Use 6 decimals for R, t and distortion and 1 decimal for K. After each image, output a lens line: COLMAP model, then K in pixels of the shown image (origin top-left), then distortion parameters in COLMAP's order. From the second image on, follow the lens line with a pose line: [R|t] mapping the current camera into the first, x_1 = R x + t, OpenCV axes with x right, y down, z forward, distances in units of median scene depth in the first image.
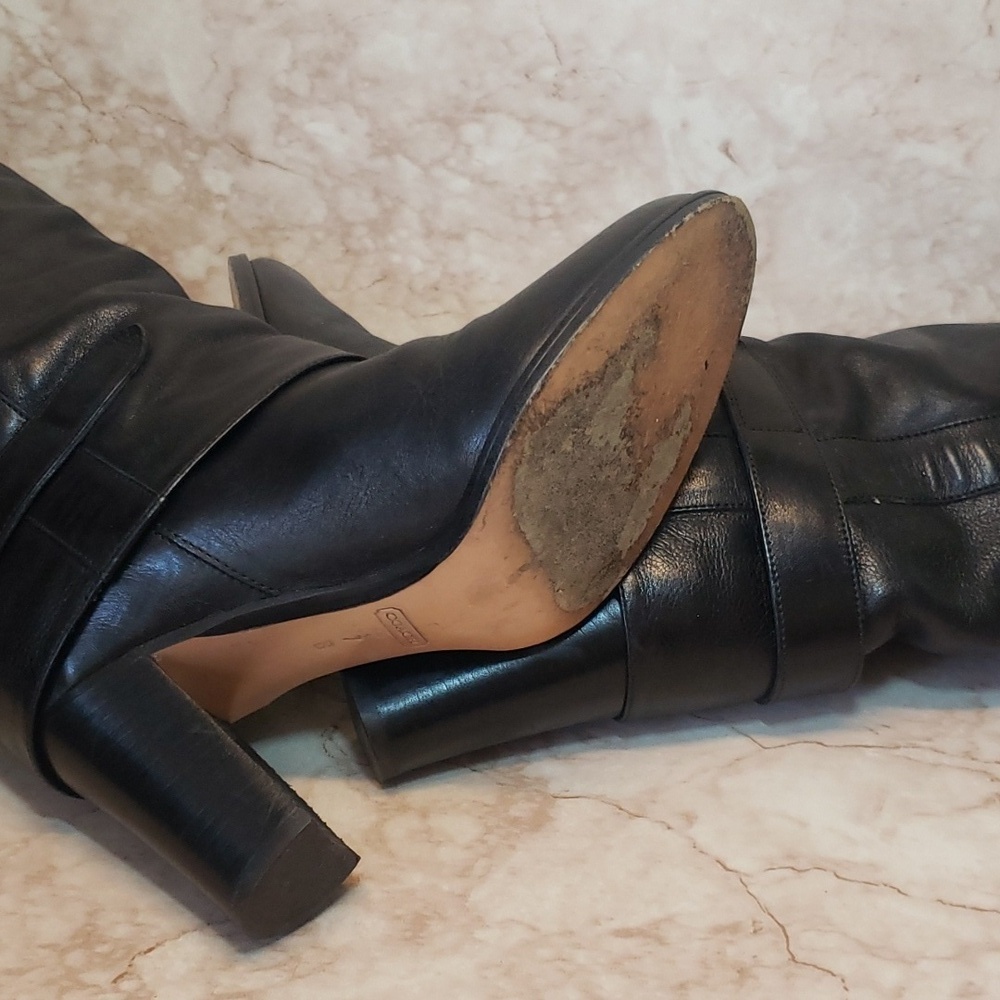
lens RADIAL K [[1595.0, 0, 525.4], [0, 1595.0, 491.9], [0, 0, 1]] dist [0.081435, 0.000000]
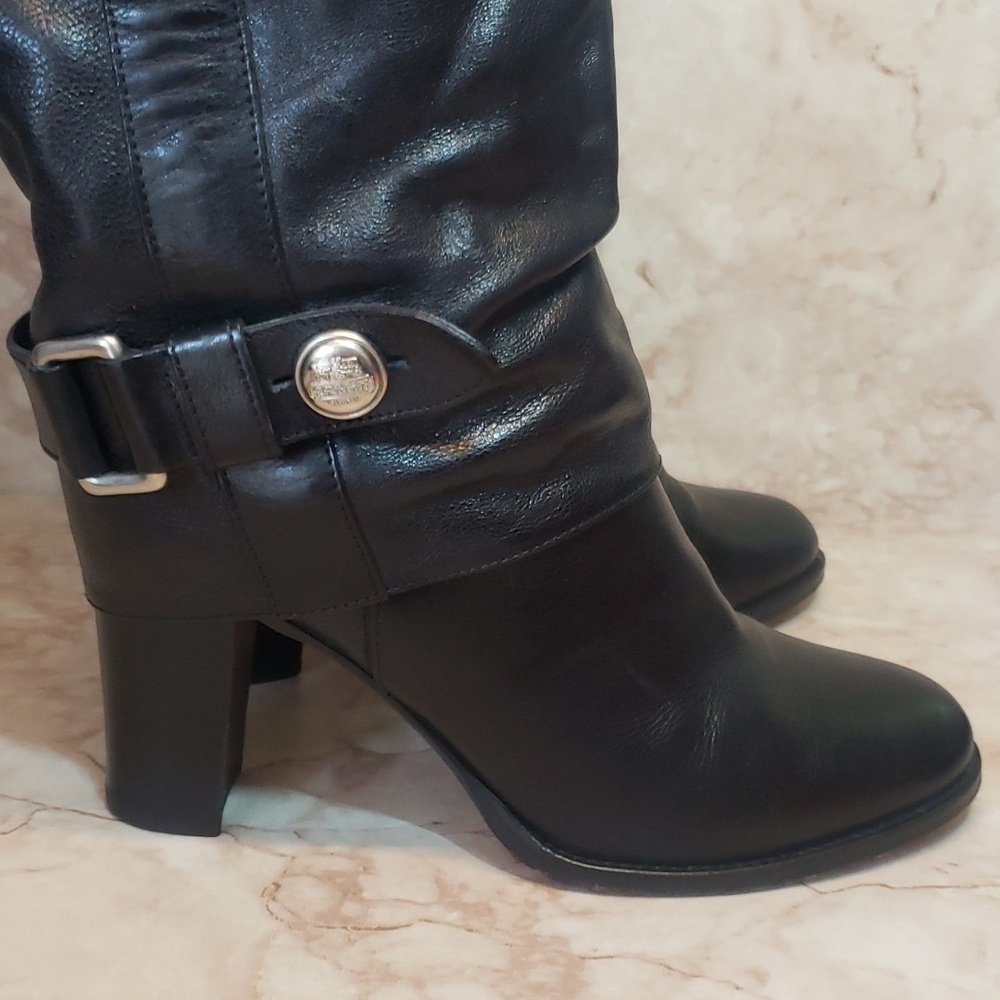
lens RADIAL K [[1595.0, 0, 497.4], [0, 1595.0, 509.7], [0, 0, 1]] dist [0.081435, 0.000000]
pose [[0.987372, 0.006953, 0.158264, -0.101379], [0.020750, 0.984752, -0.172720, 0.076685], [-0.157051, 0.173823, 0.972173, 0.148213]]
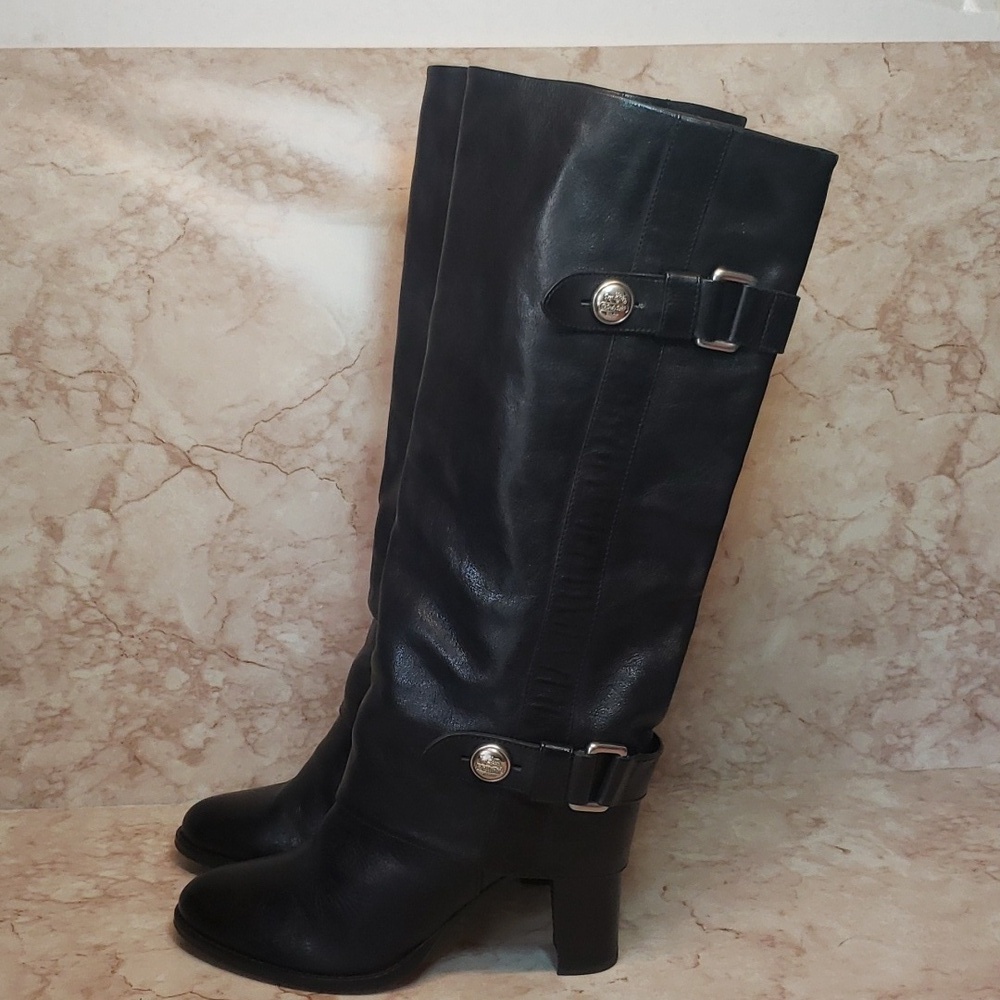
lens RADIAL K [[1595.0, 0, 500.7], [0, 1595.0, 504.4], [0, 0, 1]] dist [0.081435, 0.000000]
pose [[0.986685, -0.040906, 0.157413, -0.162126], [0.080741, 0.963365, -0.255750, 0.042941], [-0.141185, 0.265055, 0.953841, -0.441130]]
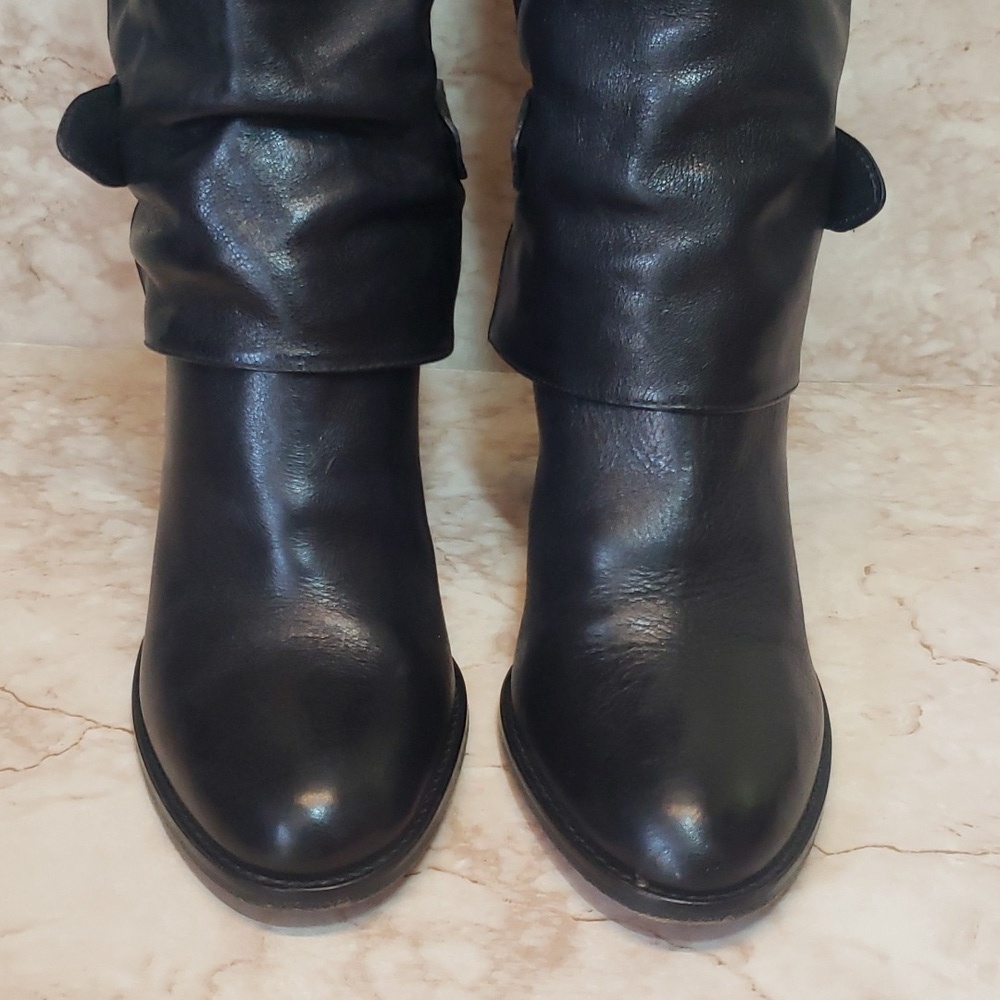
lens RADIAL K [[1595.0, 0, 499.2], [0, 1595.0, 495.5], [0, 0, 1]] dist [0.081435, 0.000000]
pose [[0.999219, 0.012538, 0.037479, -0.037157], [-0.013200, 0.999760, 0.017480, -0.026048], [-0.037251, -0.017961, 0.999145, 0.133305]]
